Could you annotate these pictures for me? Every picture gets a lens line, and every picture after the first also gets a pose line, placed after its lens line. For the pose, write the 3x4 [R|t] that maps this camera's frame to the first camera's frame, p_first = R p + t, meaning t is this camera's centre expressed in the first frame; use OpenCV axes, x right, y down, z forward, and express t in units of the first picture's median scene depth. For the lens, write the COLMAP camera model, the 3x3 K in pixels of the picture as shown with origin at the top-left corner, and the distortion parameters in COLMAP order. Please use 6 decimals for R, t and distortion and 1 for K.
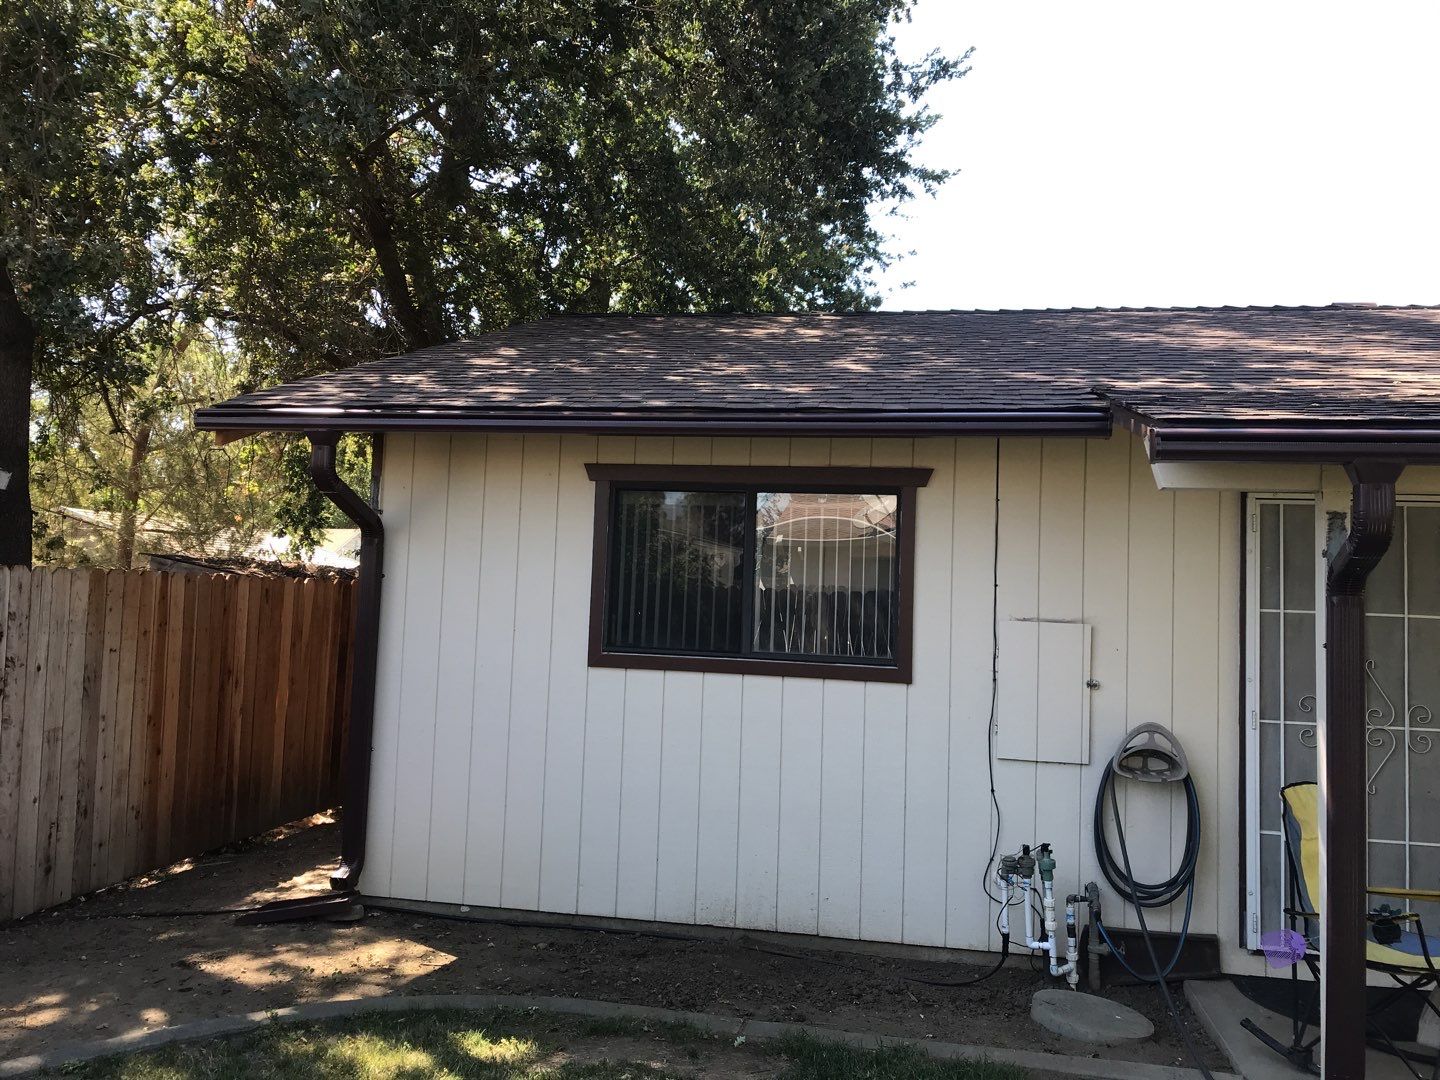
lens RADIAL K [[1160.1, 0, 713.6], [0, 1160.1, 511.2], [0, 0, 1]] dist [0.004510, 0.006388]
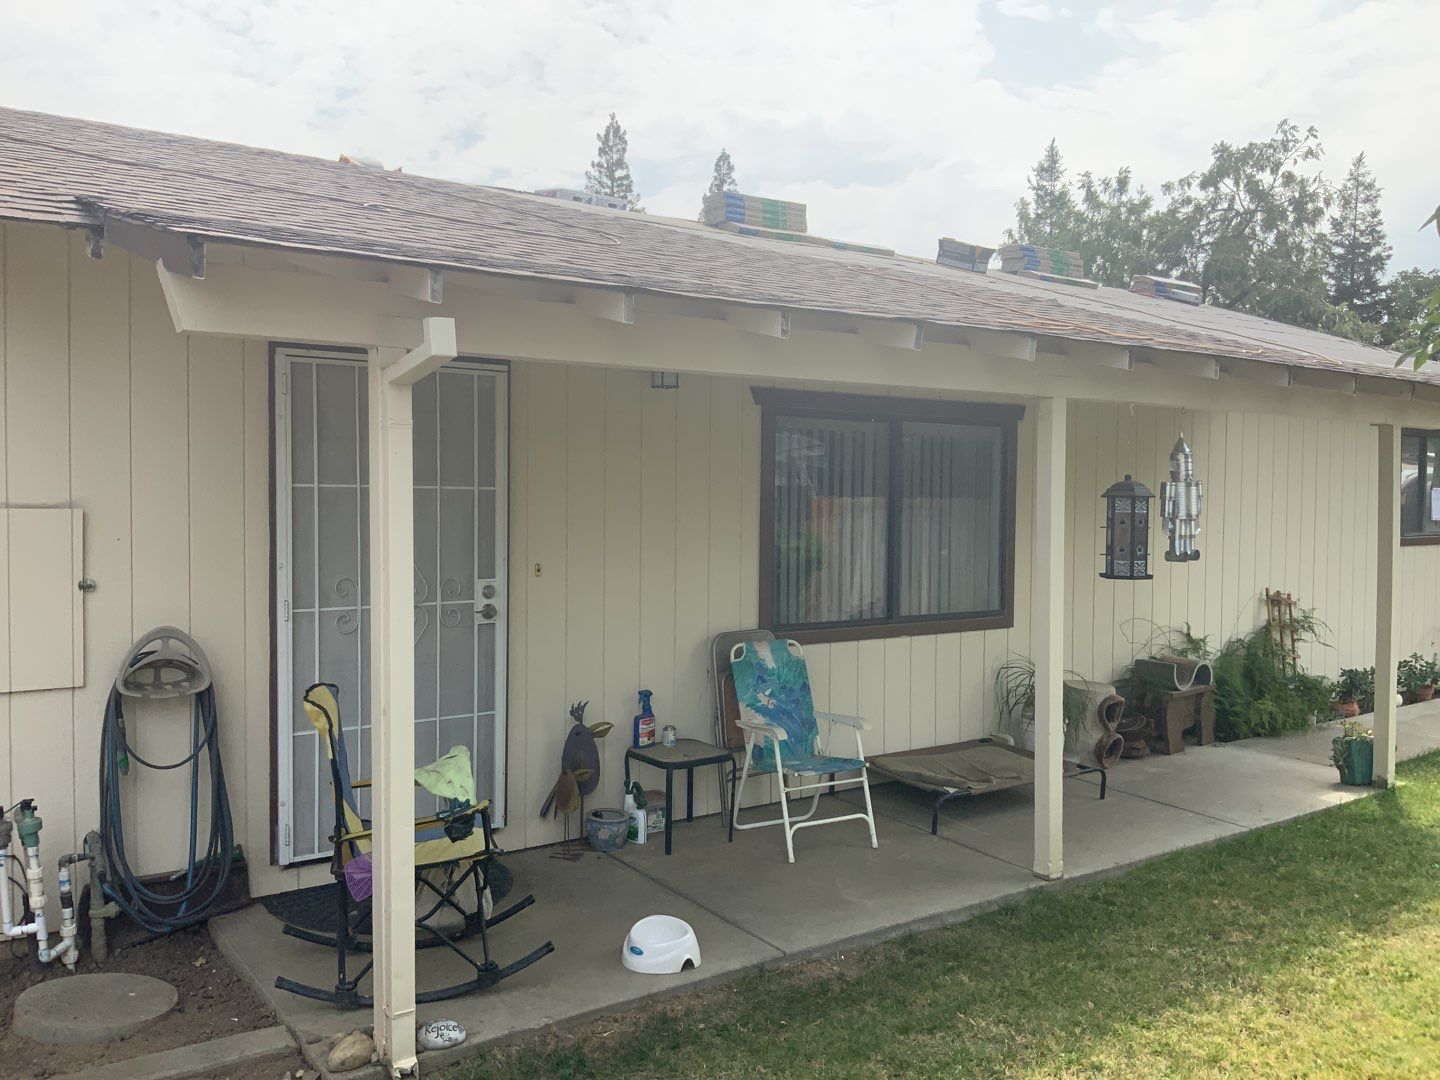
lens RADIAL K [[1174.6, 0, 688.9], [0, 1174.6, 548.6], [0, 0, 1]] dist [0.006445, -0.012760]
pose [[0.699546, -0.061696, 0.711919, 0.051761], [-0.035015, 0.992110, 0.120384, 0.016070], [-0.713729, -0.109142, 0.691866, 0.177593]]
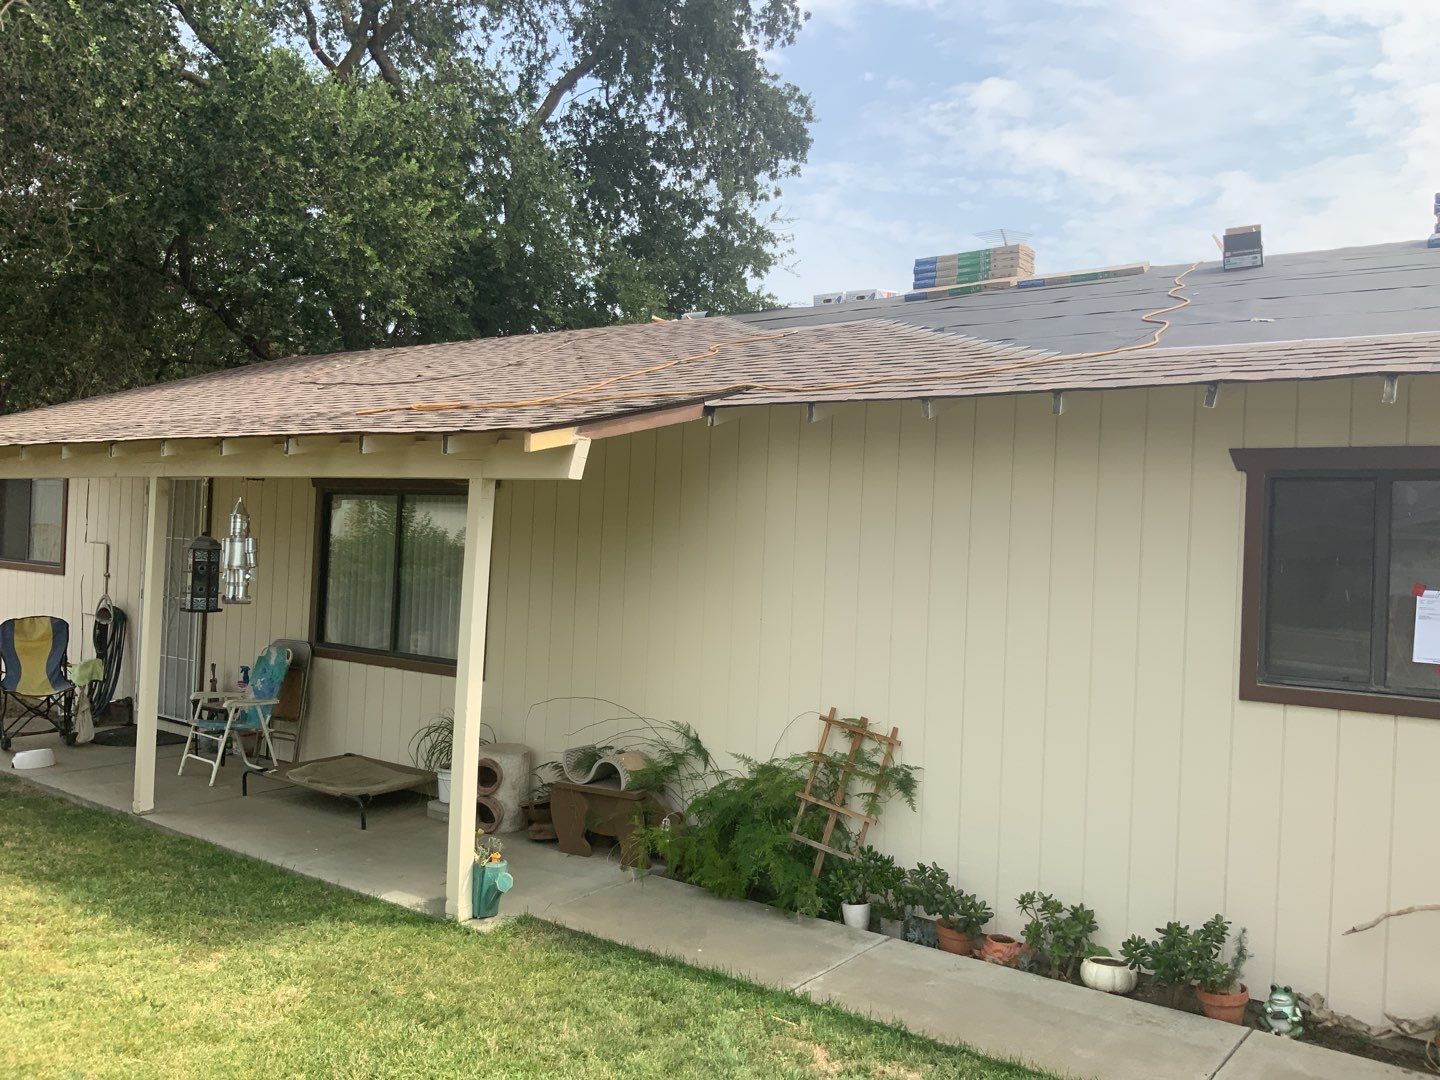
lens RADIAL K [[1167.0, 0, 710.4], [0, 1167.0, 536.9], [0, 0, 1]] dist [0.084510, -0.204199]
pose [[0.904130, 0.000320, -0.427257, 2.255058], [0.019052, 0.998975, 0.041065, 0.023414], [0.426832, -0.045268, 0.903197, -0.372558]]
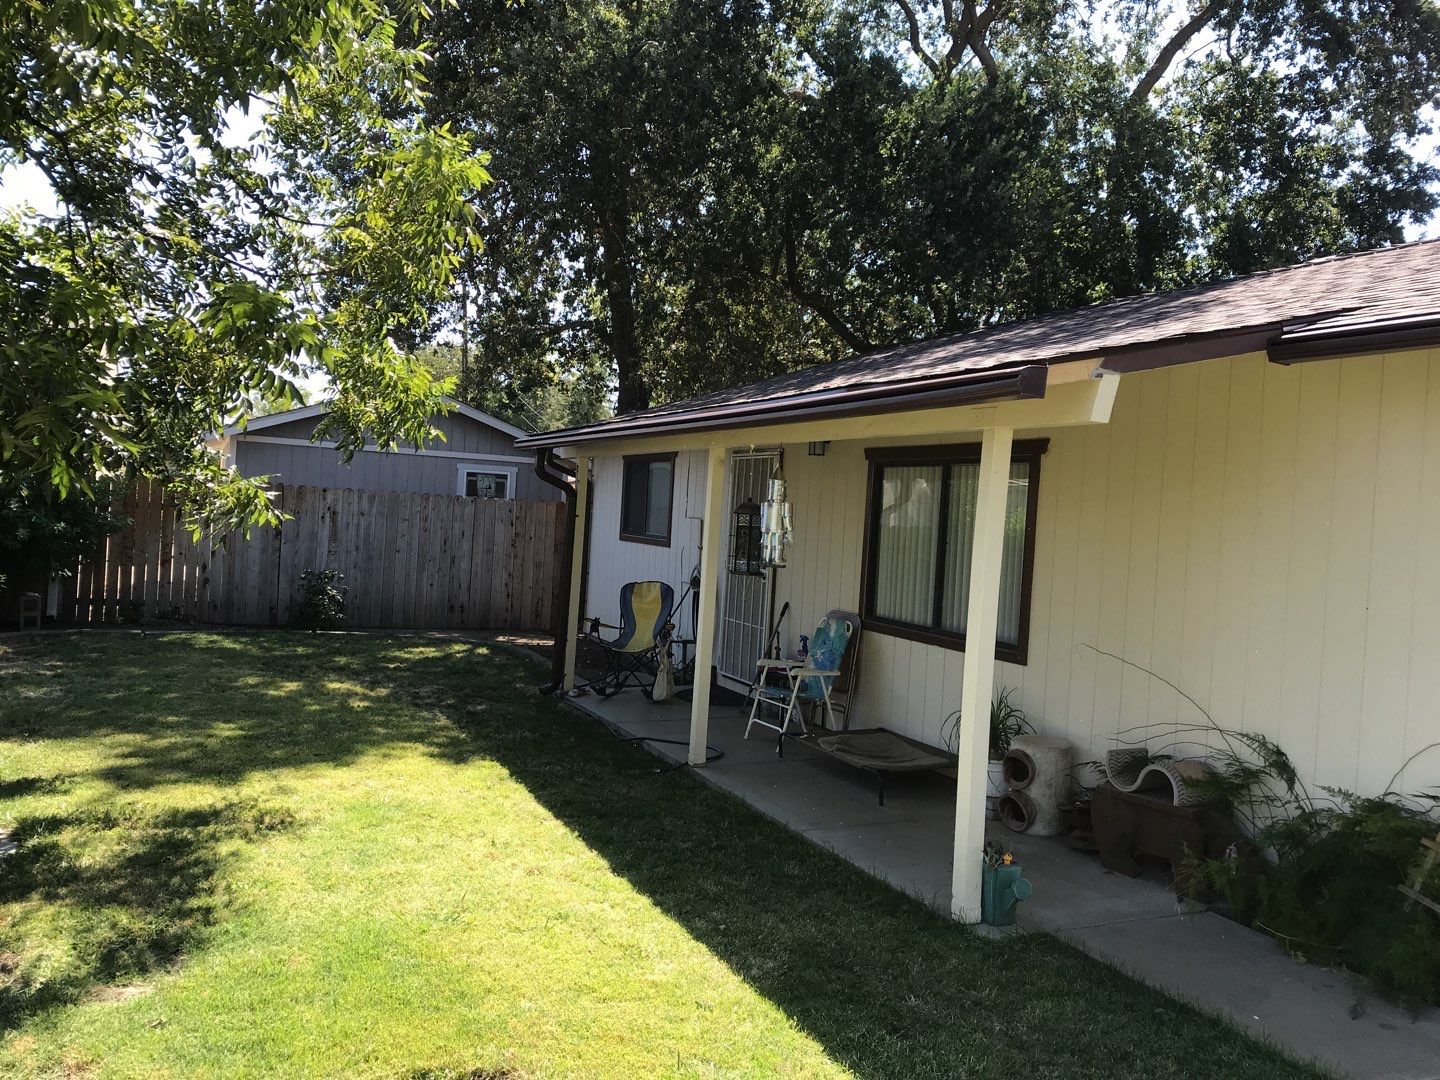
lens RADIAL K [[1160.1, 0, 713.6], [0, 1160.1, 511.2], [0, 0, 1]] dist [0.004510, 0.006388]
pose [[0.578755, -0.000987, -0.815501, 2.240105], [0.017520, 0.999784, 0.011223, 0.064452], [0.815313, -0.020783, 0.578647, -0.218200]]
